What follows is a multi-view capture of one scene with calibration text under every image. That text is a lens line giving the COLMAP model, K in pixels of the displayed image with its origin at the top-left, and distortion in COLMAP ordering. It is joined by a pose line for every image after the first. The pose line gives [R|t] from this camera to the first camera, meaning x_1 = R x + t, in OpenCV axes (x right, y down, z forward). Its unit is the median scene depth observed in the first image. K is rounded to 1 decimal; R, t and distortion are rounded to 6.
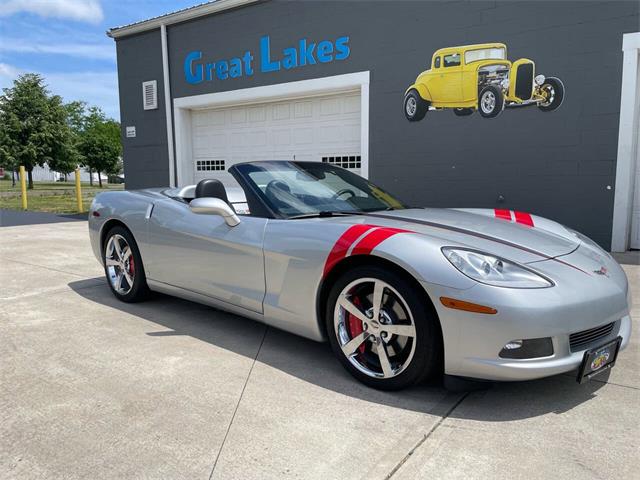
lens RADIAL K [[488.4, 0, 323.3], [0, 488.4, 241.8], [0, 0, 1]] dist [0.087969, -0.122018]
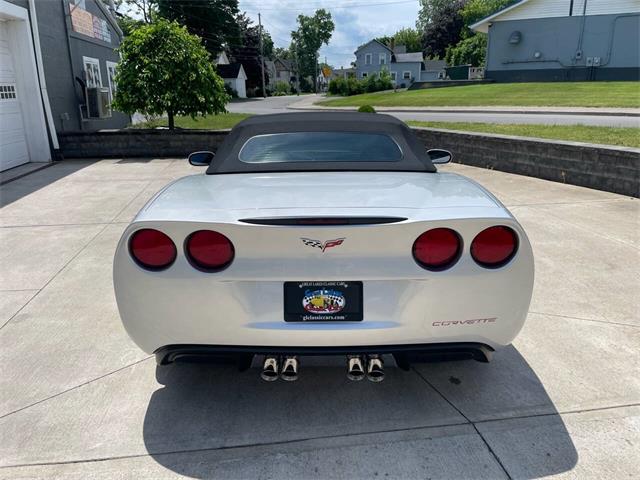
lens RADIAL K [[488.4, 0, 317.5], [0, 488.4, 238.7], [0, 0, 1]] dist [0.087969, -0.122018]
pose [[-0.677669, -0.201087, 0.707339, -0.469963], [0.111097, 0.922849, 0.368790, -0.176849], [-0.726927, 0.328501, -0.603046, 1.004228]]
